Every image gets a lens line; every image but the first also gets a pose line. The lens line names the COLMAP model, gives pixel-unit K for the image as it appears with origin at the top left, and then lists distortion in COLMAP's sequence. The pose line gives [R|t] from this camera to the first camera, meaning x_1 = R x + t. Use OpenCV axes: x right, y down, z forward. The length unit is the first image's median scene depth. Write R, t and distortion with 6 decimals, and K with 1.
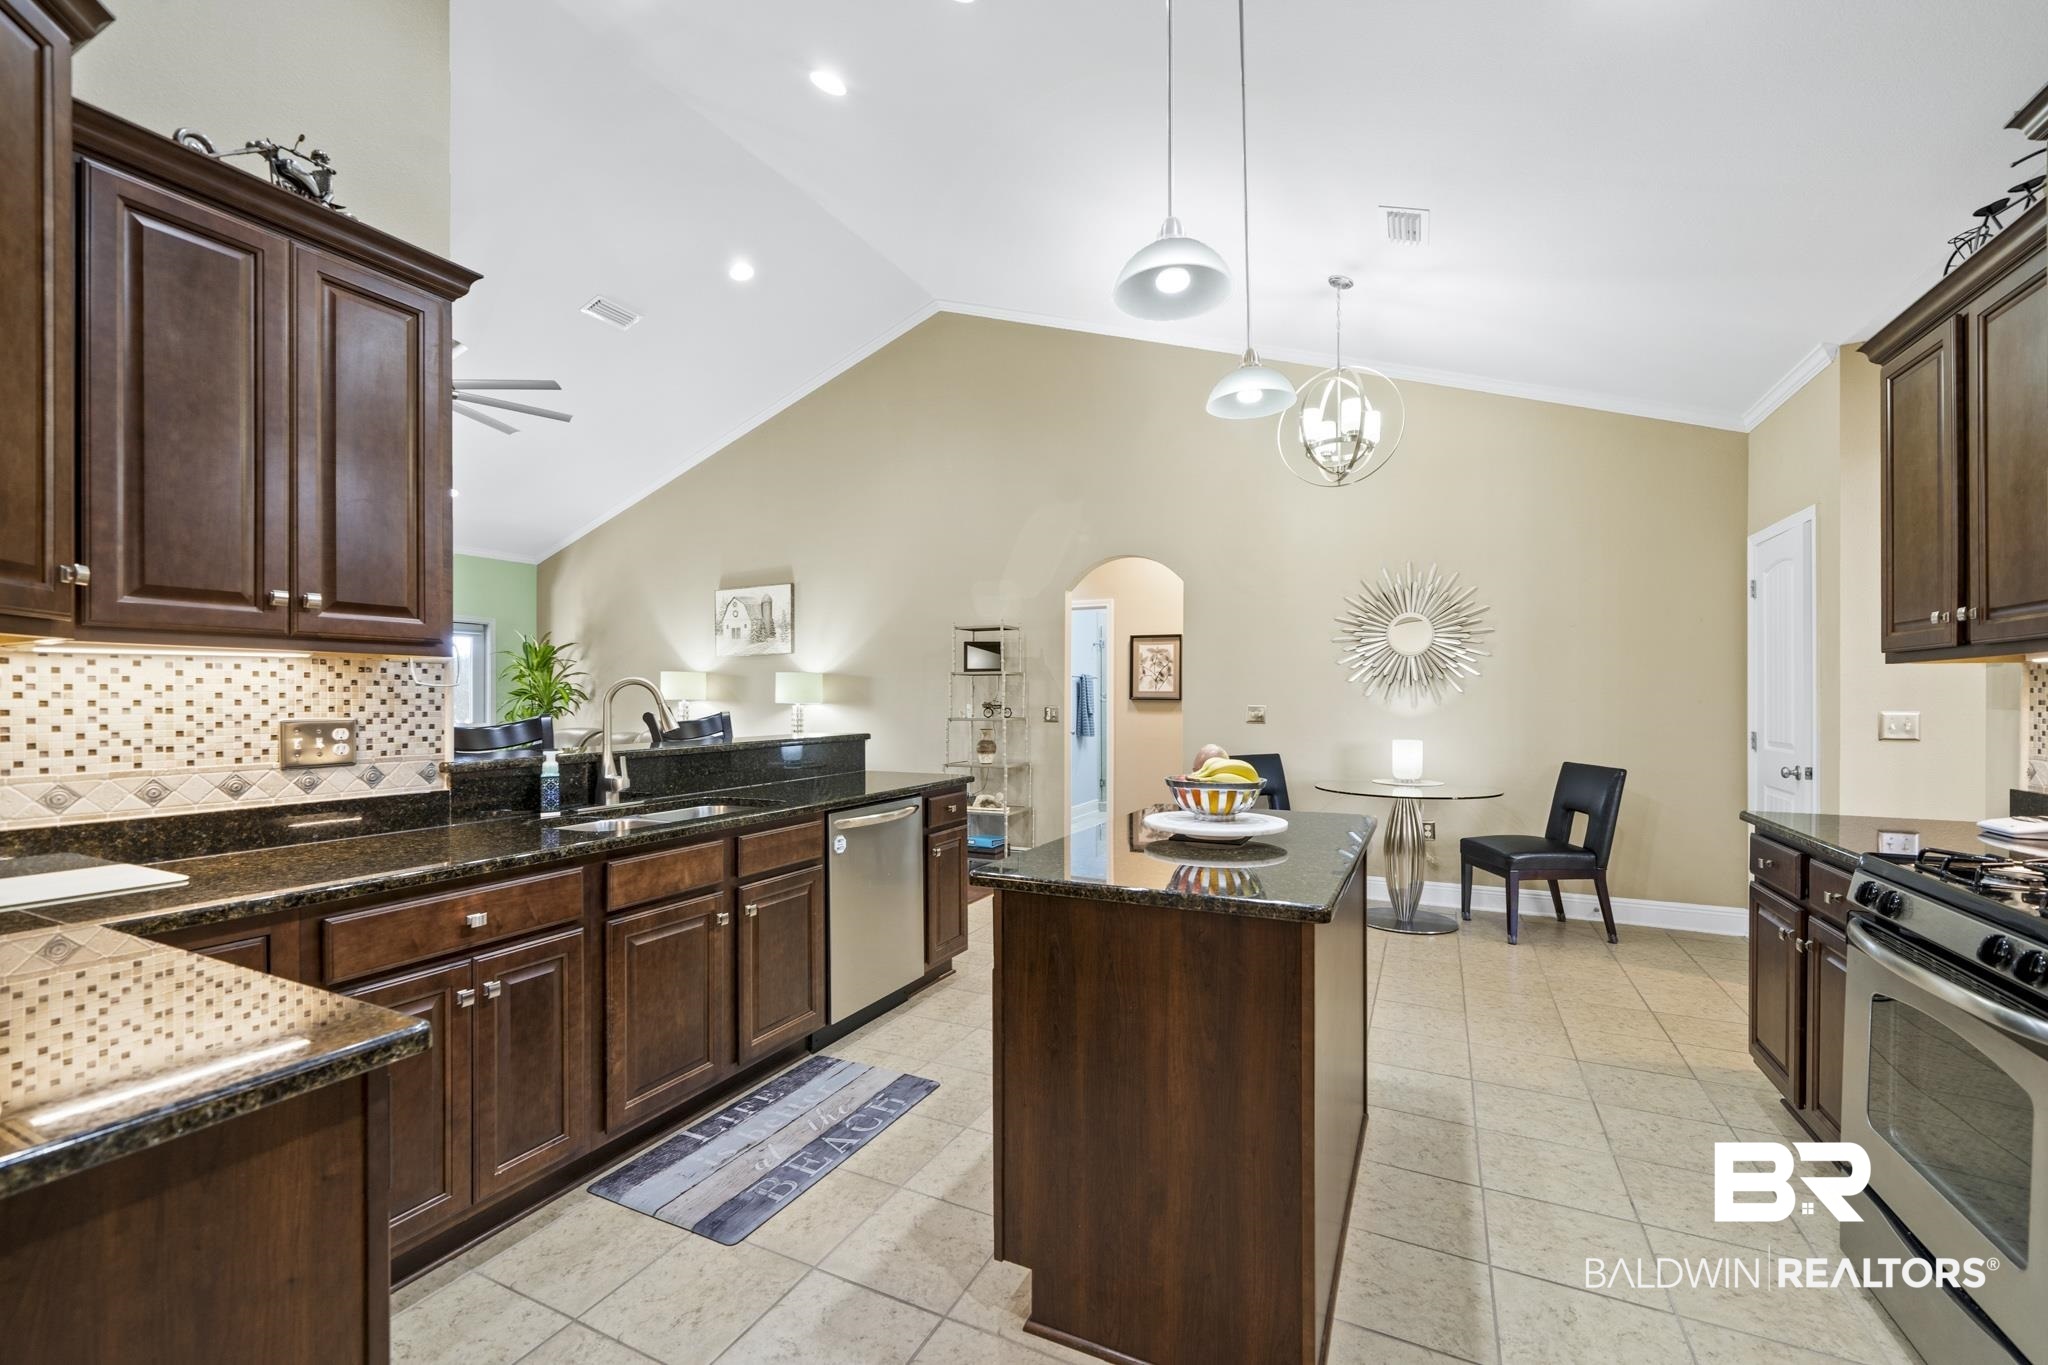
lens RADIAL K [[839.7, 0, 1028.1], [0, 839.7, 696.6], [0, 0, 1]] dist [0.000518, -0.000493]
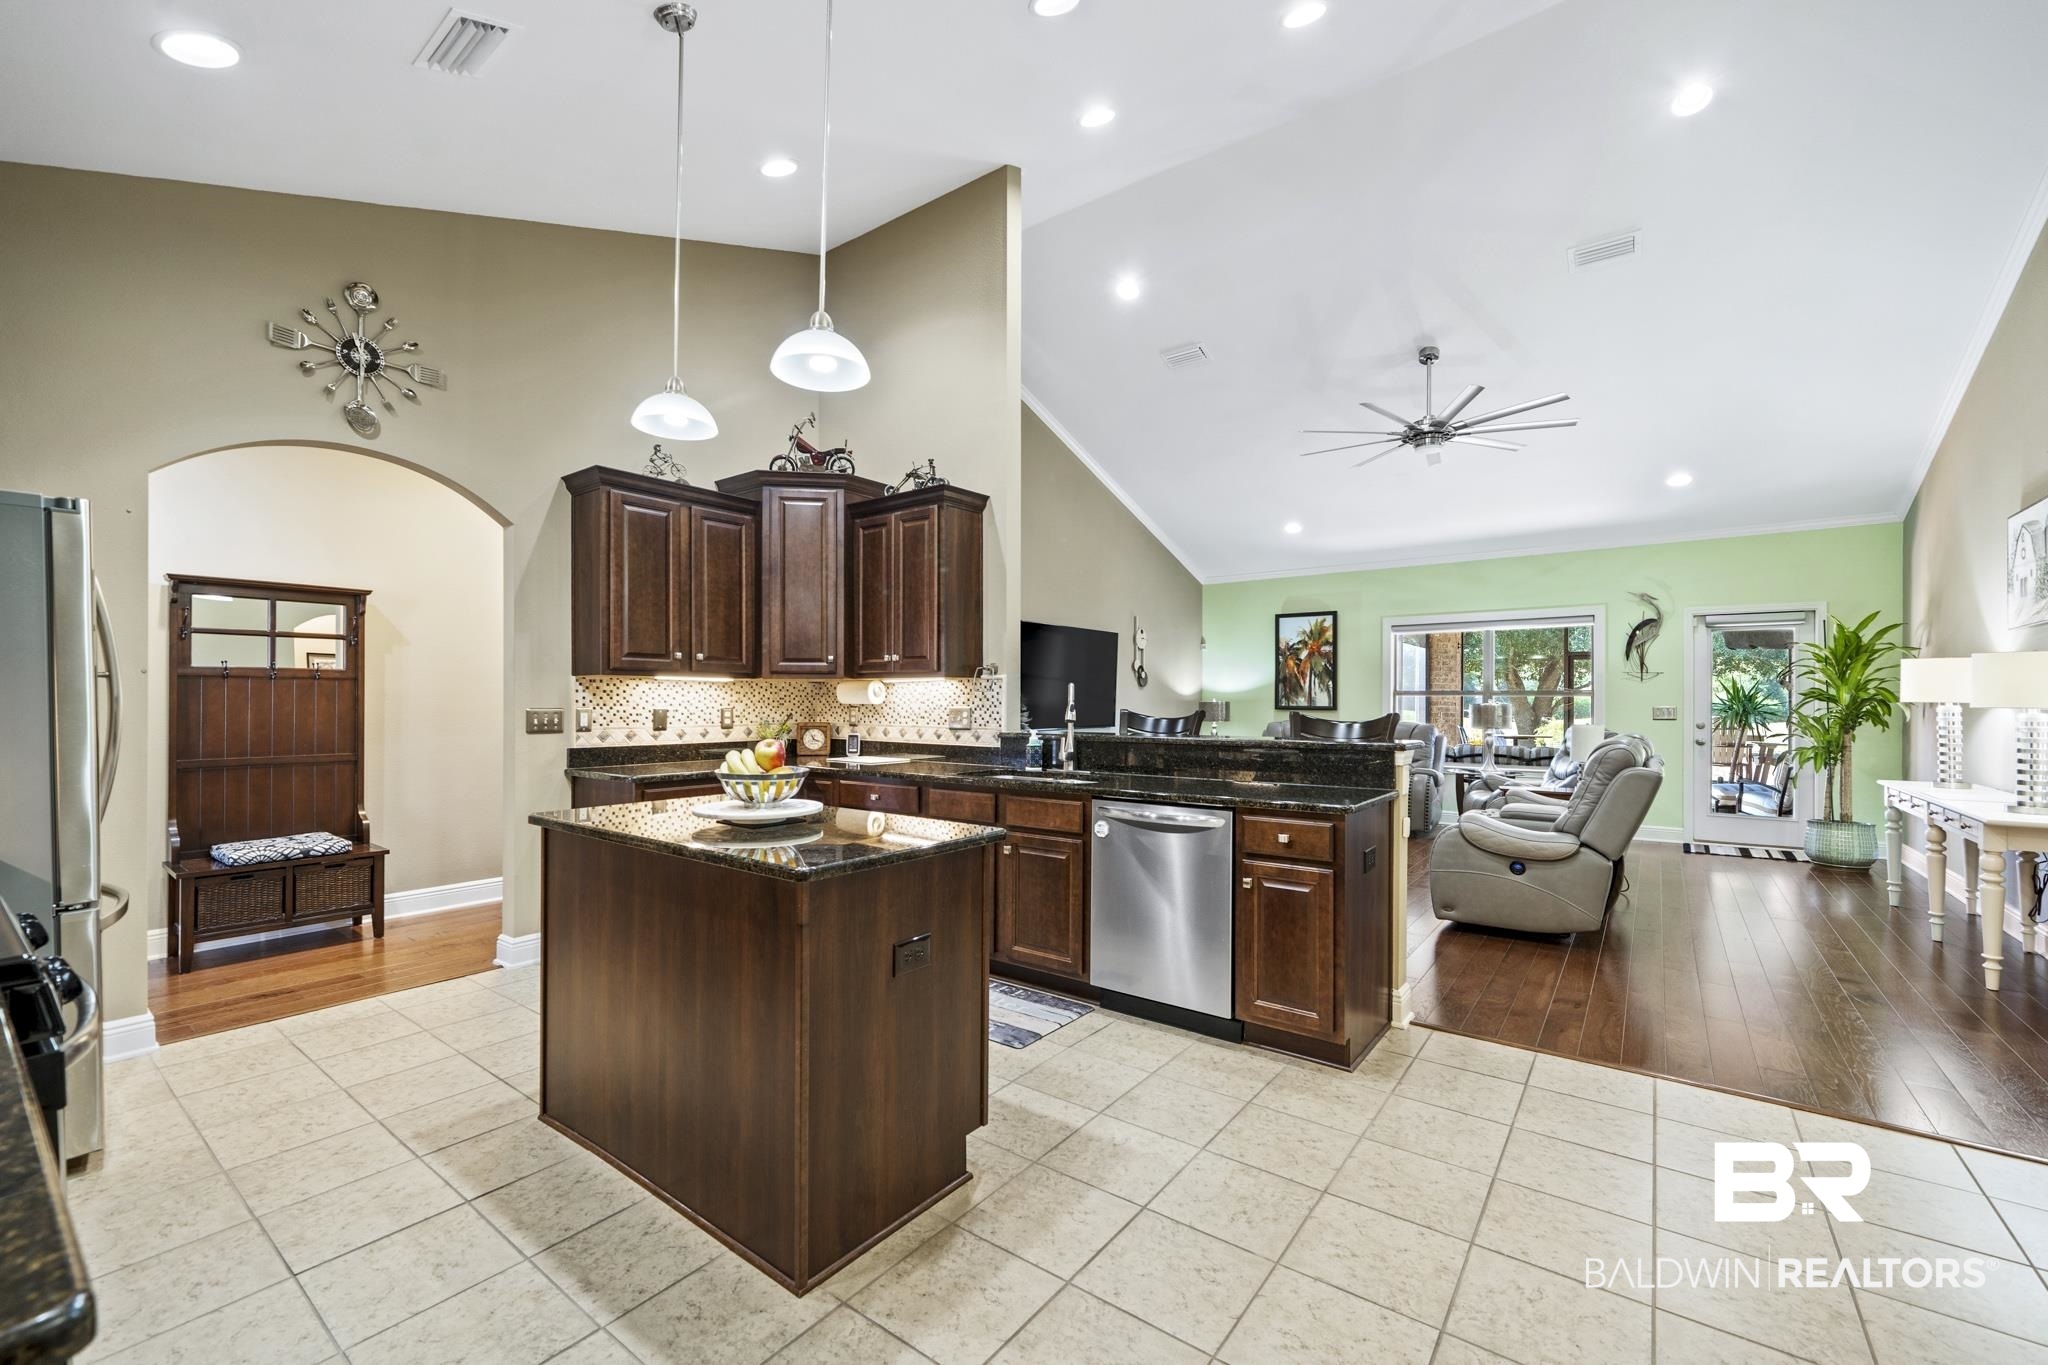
lens RADIAL K [[839.7, 0, 1013.1], [0, 839.7, 697.1], [0, 0, 1]] dist [0.000518, -0.000493]
pose [[-0.201927, -0.002695, -0.979397, 0.855782], [-0.000748, 0.999996, -0.002598, 0.003505], [0.979400, 0.000208, -0.201928, 1.065256]]
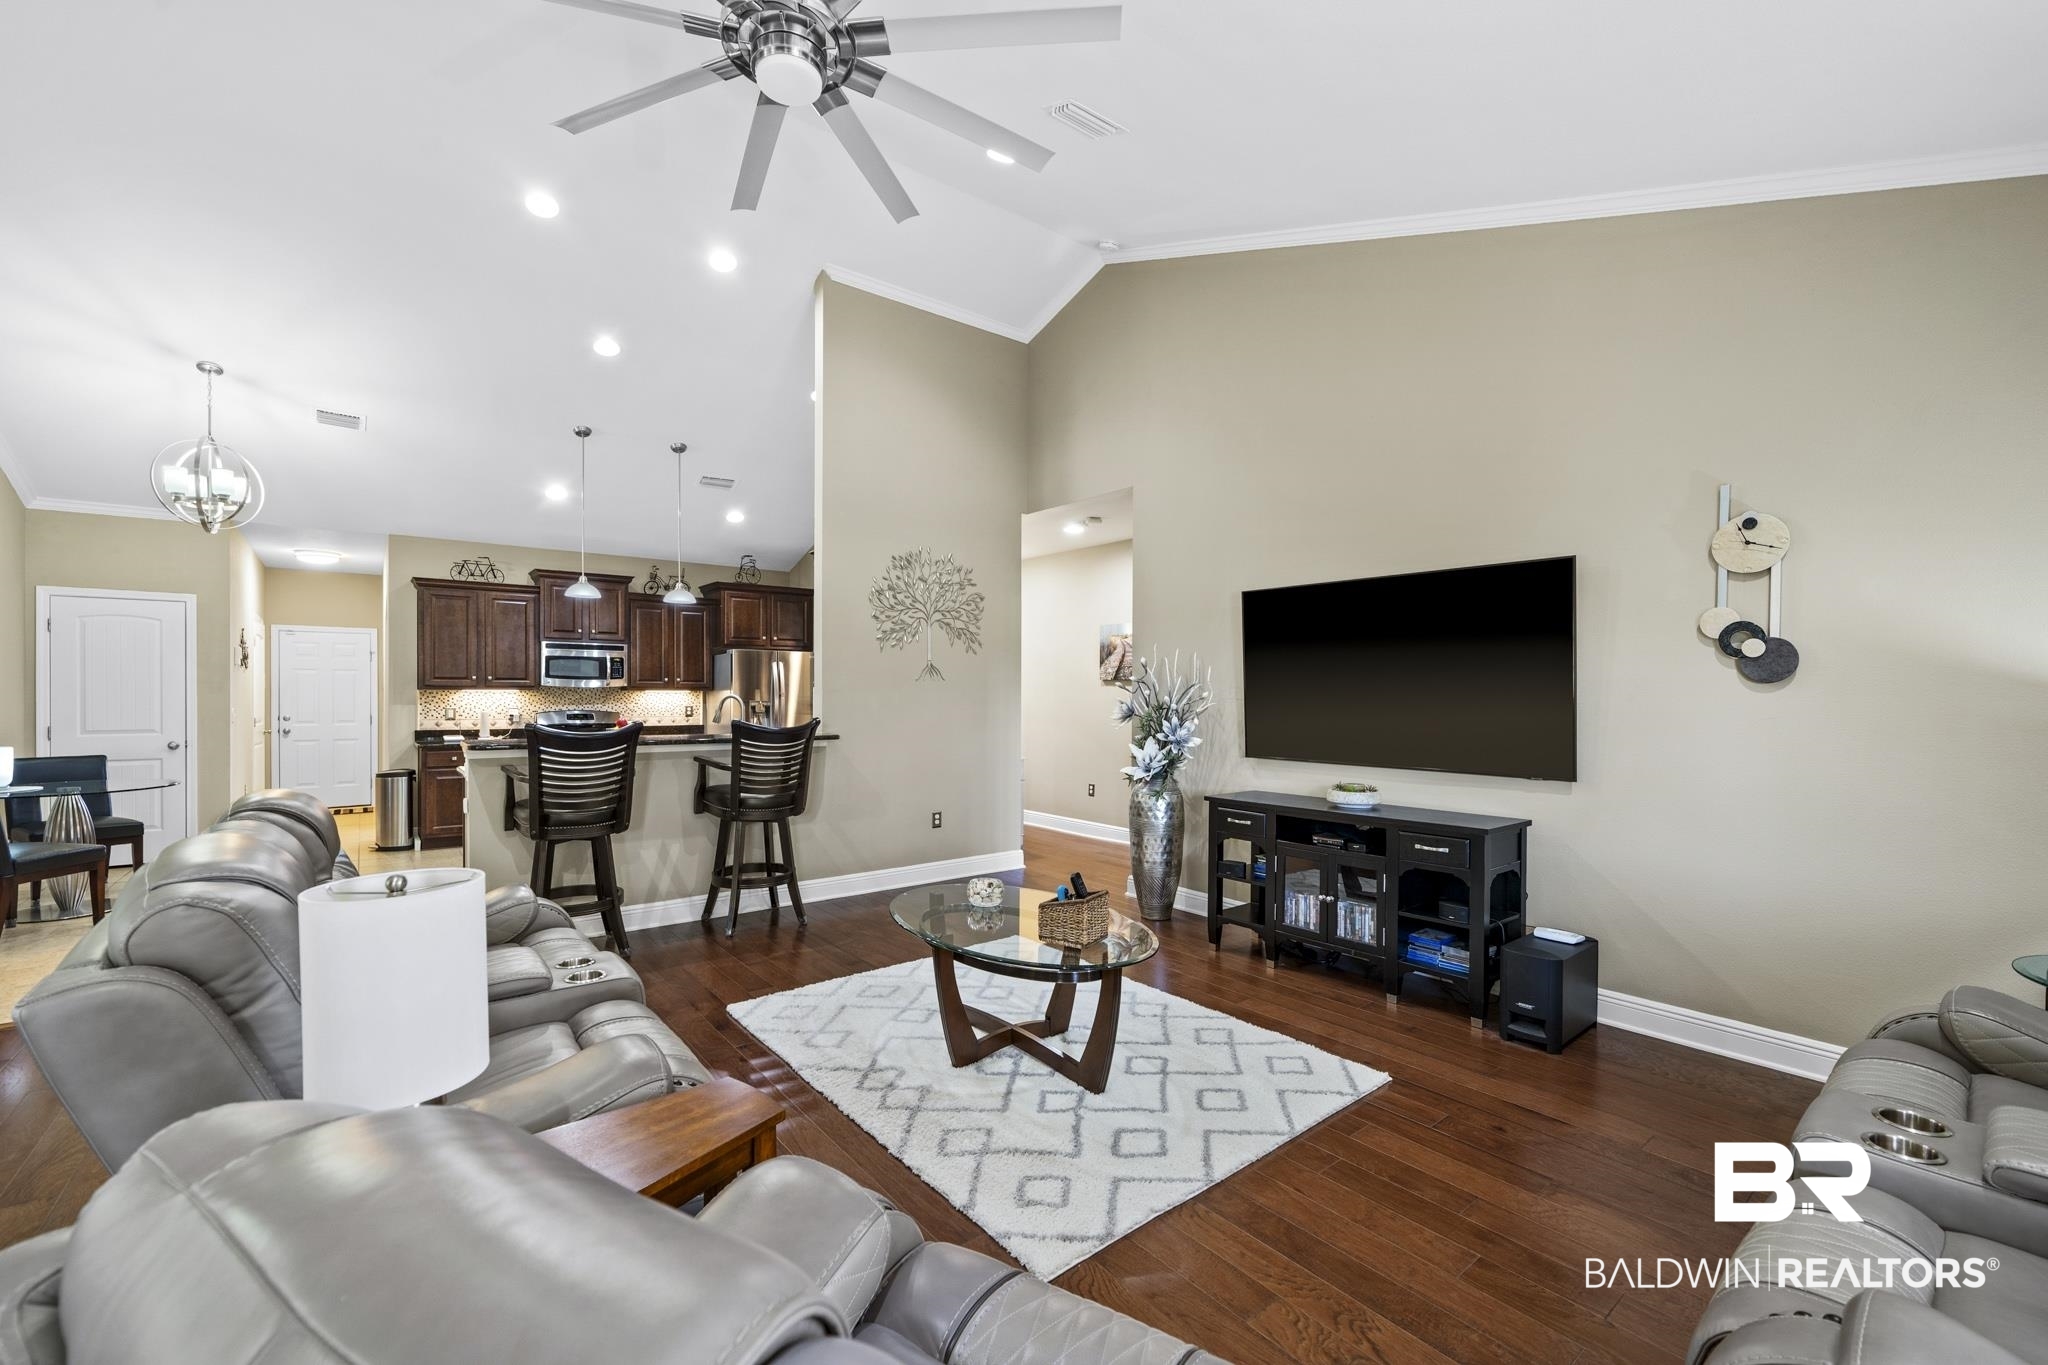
lens RADIAL K [[839.7, 0, 1016.9], [0, 839.7, 692.2], [0, 0, 1]] dist [0.000518, -0.000493]
pose [[-0.898513, -0.001914, 0.438943, -1.689156], [-0.003433, 0.999991, -0.002667, -0.022975], [-0.438934, -0.003904, -0.898511, 2.183311]]
